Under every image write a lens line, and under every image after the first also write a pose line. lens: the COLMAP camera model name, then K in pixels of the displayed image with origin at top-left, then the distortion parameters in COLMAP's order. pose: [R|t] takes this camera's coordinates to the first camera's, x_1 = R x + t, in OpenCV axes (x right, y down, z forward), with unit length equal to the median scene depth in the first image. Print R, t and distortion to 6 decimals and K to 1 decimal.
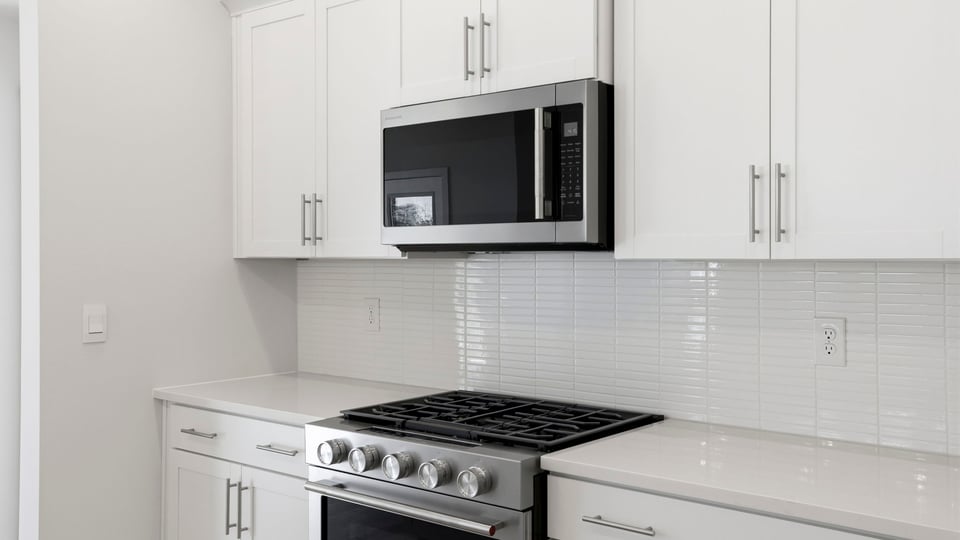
lens RADIAL K [[922.8, 0, 473.1], [0, 922.8, 265.0], [0, 0, 1]] dist [0.013517, 0.000000]
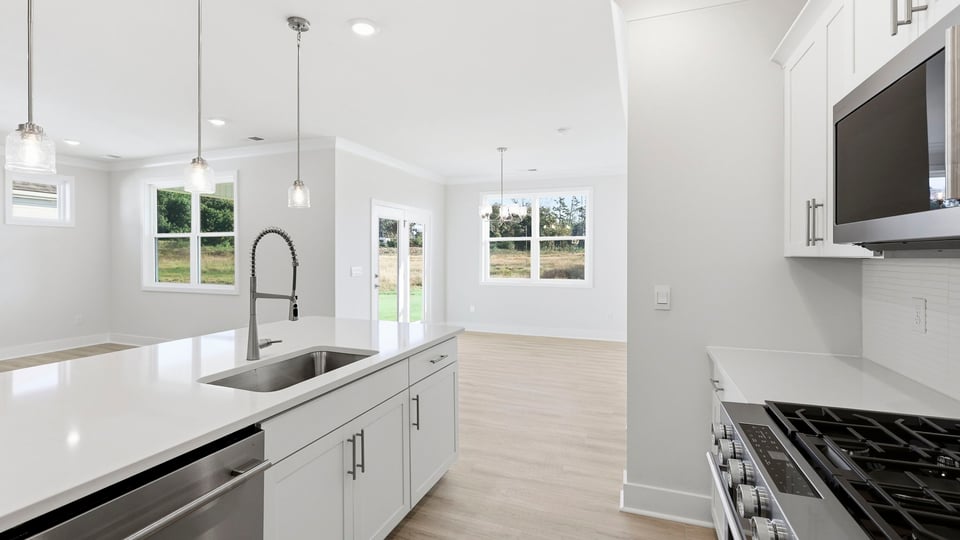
lens RADIAL K [[434.9, 0, 474.5], [0, 434.9, 259.6], [0, 0, 1]] dist [-0.009861, 0.002766]
pose [[0.323240, 0.009762, -0.946267, 0.223392], [-0.008959, 0.999934, 0.007255, -0.005281], [0.946275, 0.006132, 0.323306, 0.531108]]
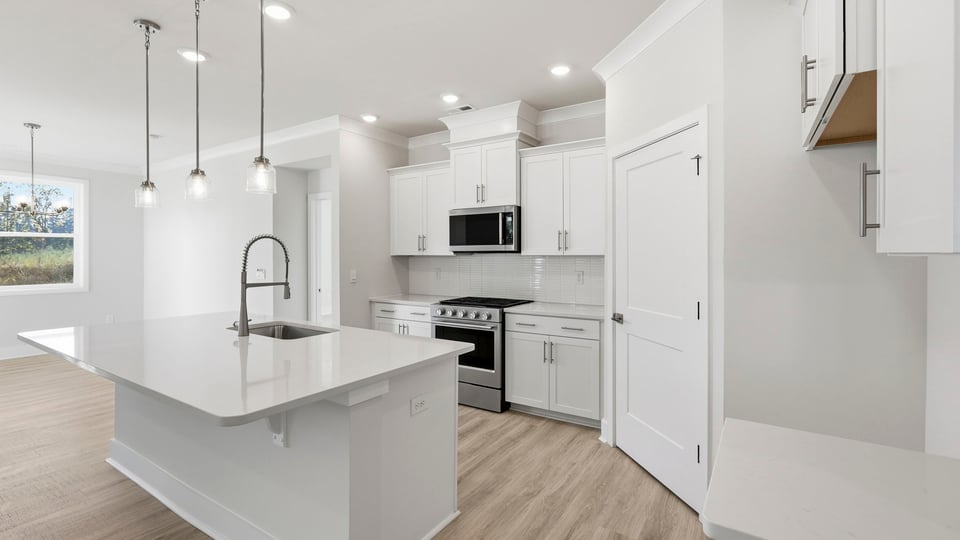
lens RADIAL K [[434.9, 0, 479.2], [0, 434.9, 261.3], [0, 0, 1]] dist [-0.009861, 0.002766]
pose [[0.992707, -0.003310, 0.120504, -0.192745], [0.002610, 0.999979, 0.005965, 0.005250], [-0.120521, -0.005607, 0.992695, -0.592672]]
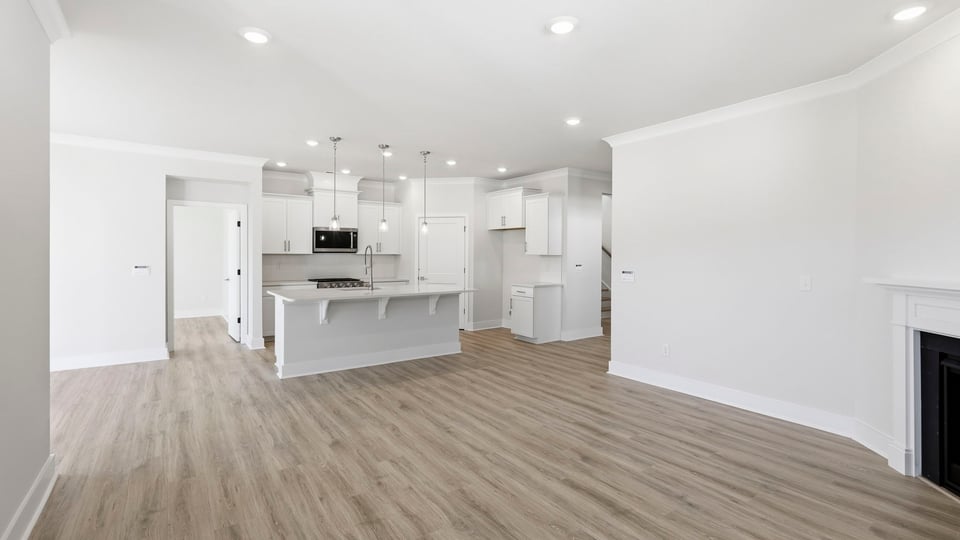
lens RADIAL K [[434.9, 0, 471.6], [0, 434.9, 252.4], [0, 0, 1]] dist [-0.009861, 0.002766]
pose [[0.261036, 0.003539, 0.965323, -2.536161], [0.003530, 0.999983, -0.004621, -0.001311], [-0.965323, 0.004614, 0.261019, -0.624887]]
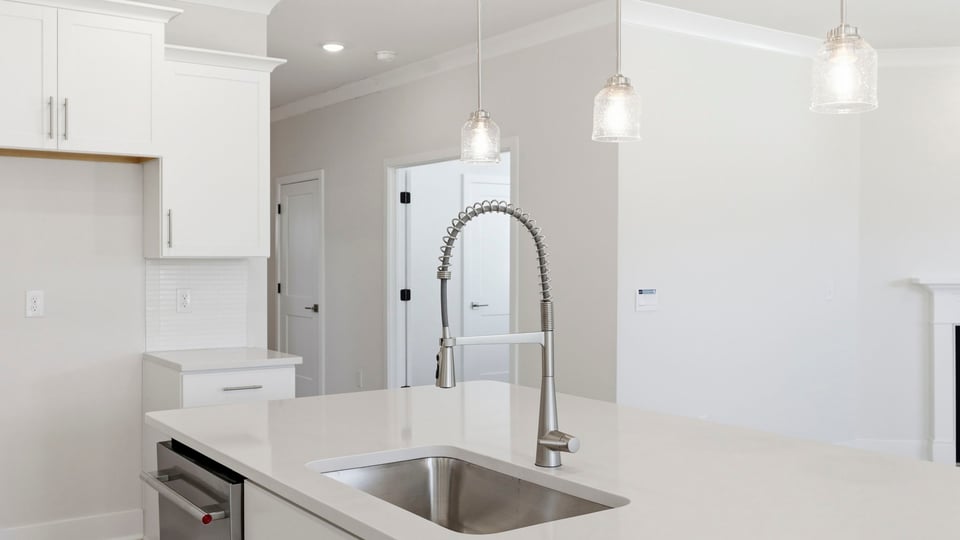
lens RADIAL K [[922.8, 0, 480.8], [0, 922.8, 269.0], [0, 0, 1]] dist [0.013517, 0.000000]
pose [[-0.966217, -0.002828, 0.257714, -0.732059], [0.002326, 0.999803, 0.019690, -0.009030], [-0.257719, 0.019624, -0.966021, 1.163016]]
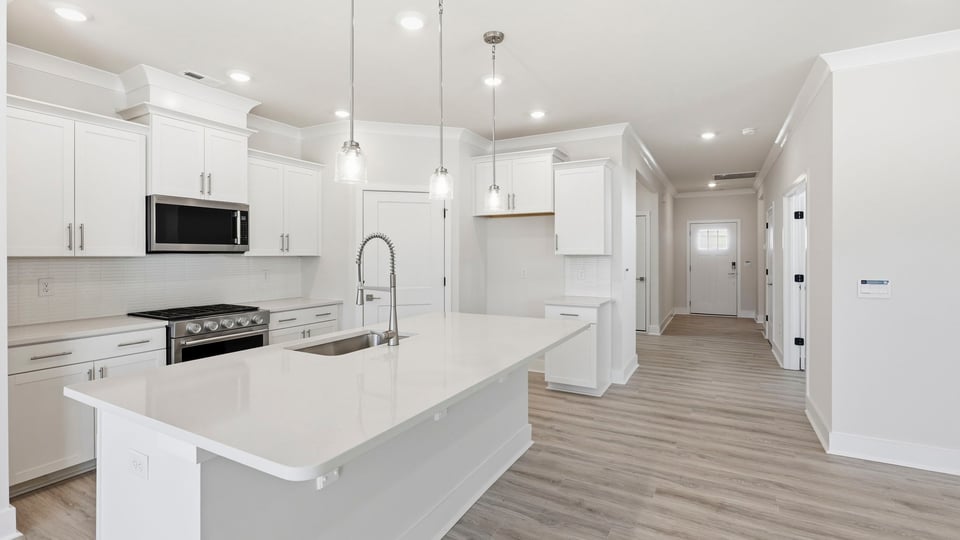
lens RADIAL K [[434.9, 0, 470.6], [0, 434.9, 254.2], [0, 0, 1]] dist [-0.009861, 0.002766]
pose [[-0.178268, 0.002277, 0.983979, -1.464616], [0.010121, 0.999949, -0.000481, -0.003619], [-0.983930, 0.009873, -0.178282, 0.414757]]
